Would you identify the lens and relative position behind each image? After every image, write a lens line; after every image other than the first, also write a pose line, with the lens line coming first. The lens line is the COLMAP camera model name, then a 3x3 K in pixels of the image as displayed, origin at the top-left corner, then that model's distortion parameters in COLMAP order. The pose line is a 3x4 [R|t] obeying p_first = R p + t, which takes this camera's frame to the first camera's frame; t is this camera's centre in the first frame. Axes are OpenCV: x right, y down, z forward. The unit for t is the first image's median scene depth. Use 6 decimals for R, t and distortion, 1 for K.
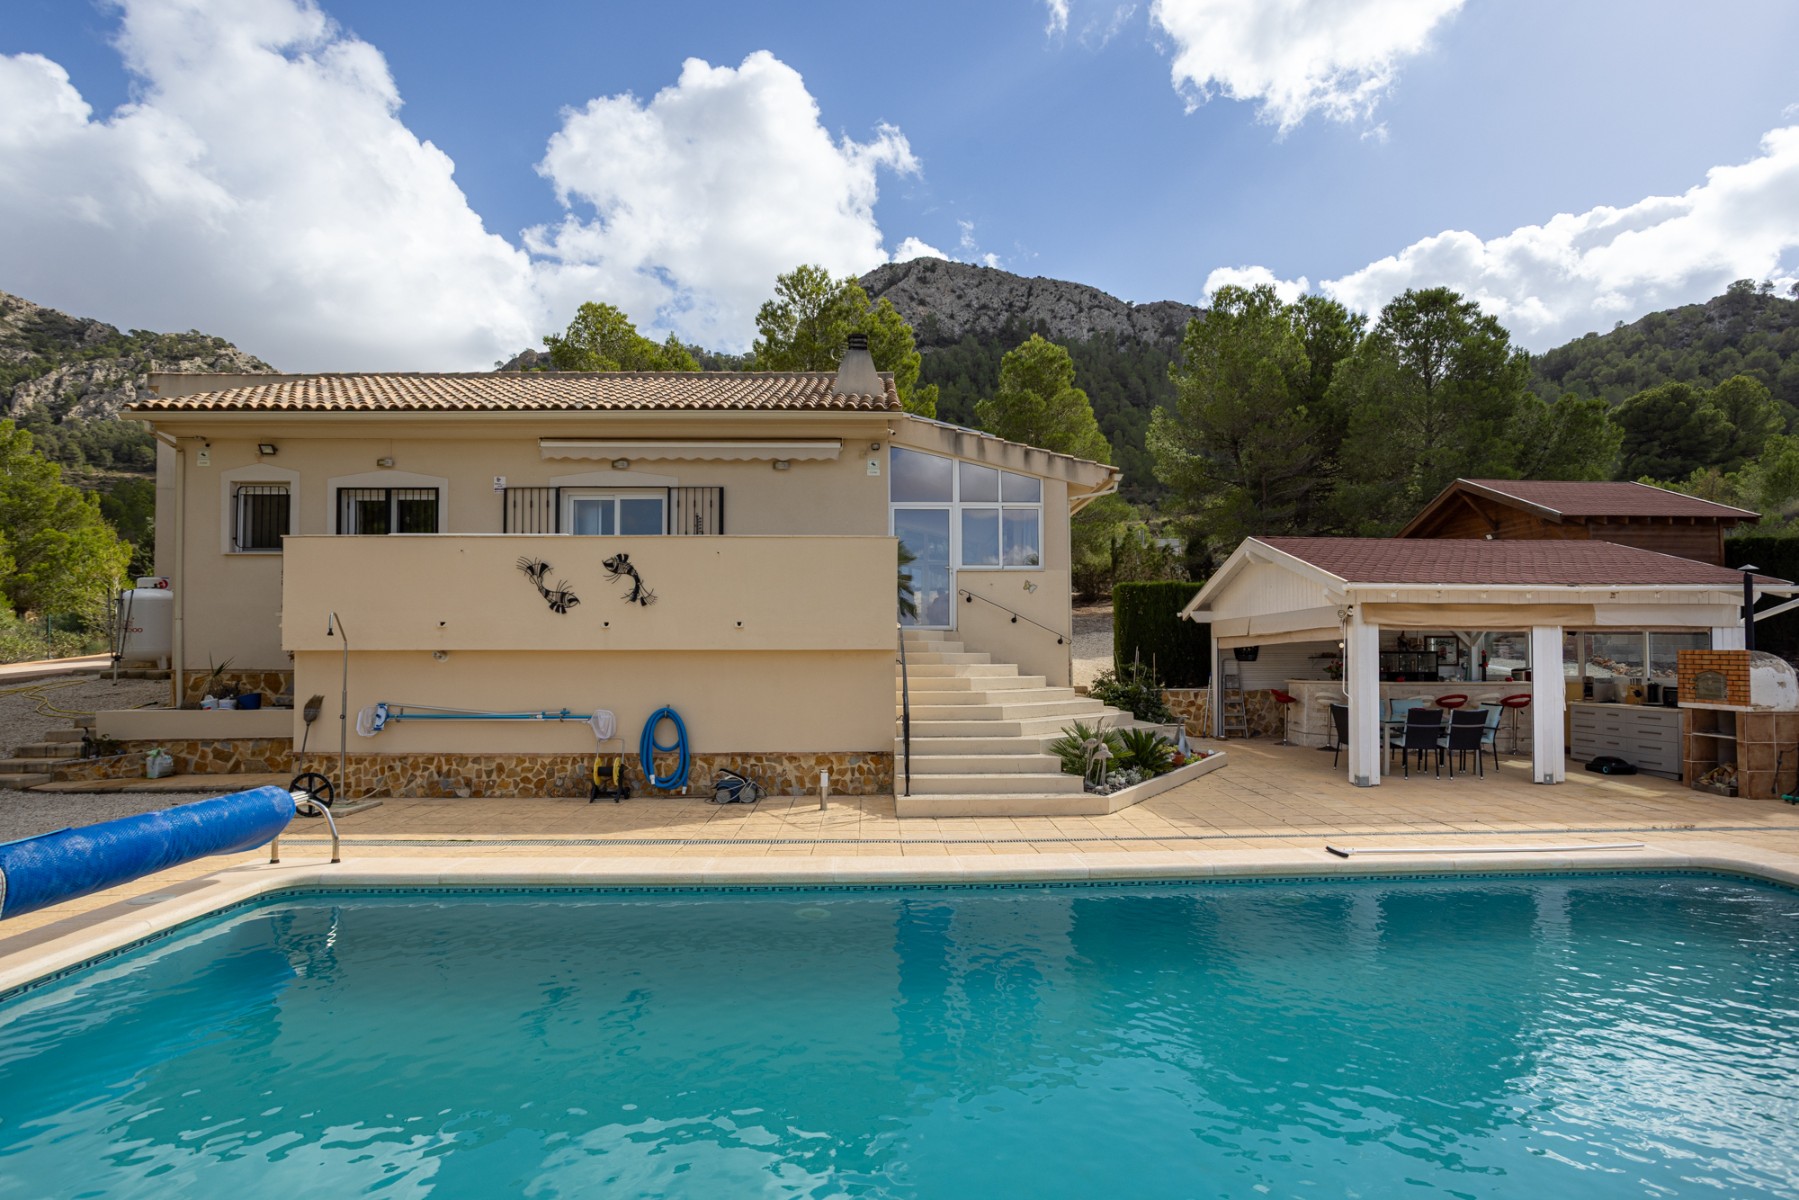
lens RADIAL K [[947.4, 0, 899.5], [0, 947.4, 600.0], [0, 0, 1]] dist [-0.045411, 0.030161]
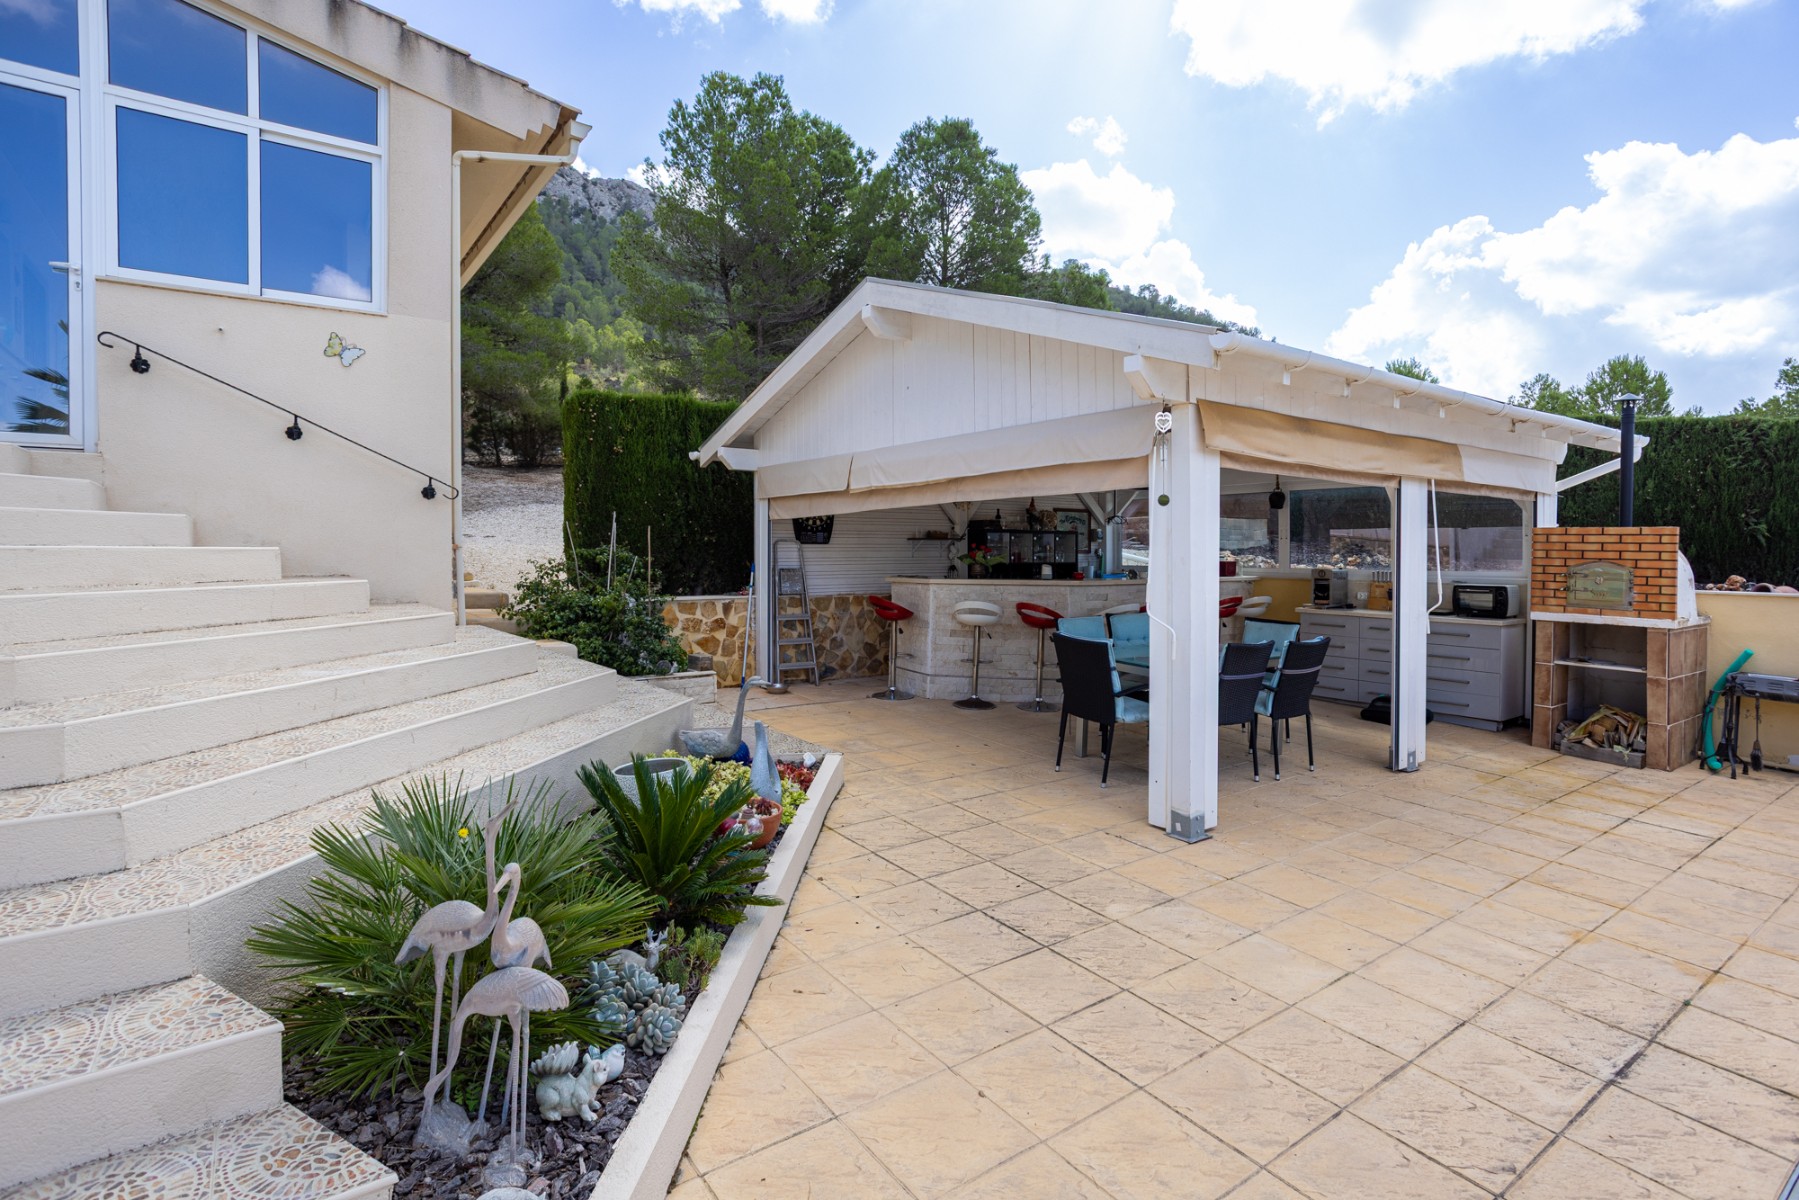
lens RADIAL K [[862.9, 0, 895.1], [0, 862.9, 567.8], [0, 0, 1]] dist [-0.040323, 0.000407]
pose [[0.828636, -0.008729, 0.559720, 0.124620], [-0.038693, 0.996594, 0.072824, 0.040298], [-0.558449, -0.082001, 0.825476, 0.555620]]
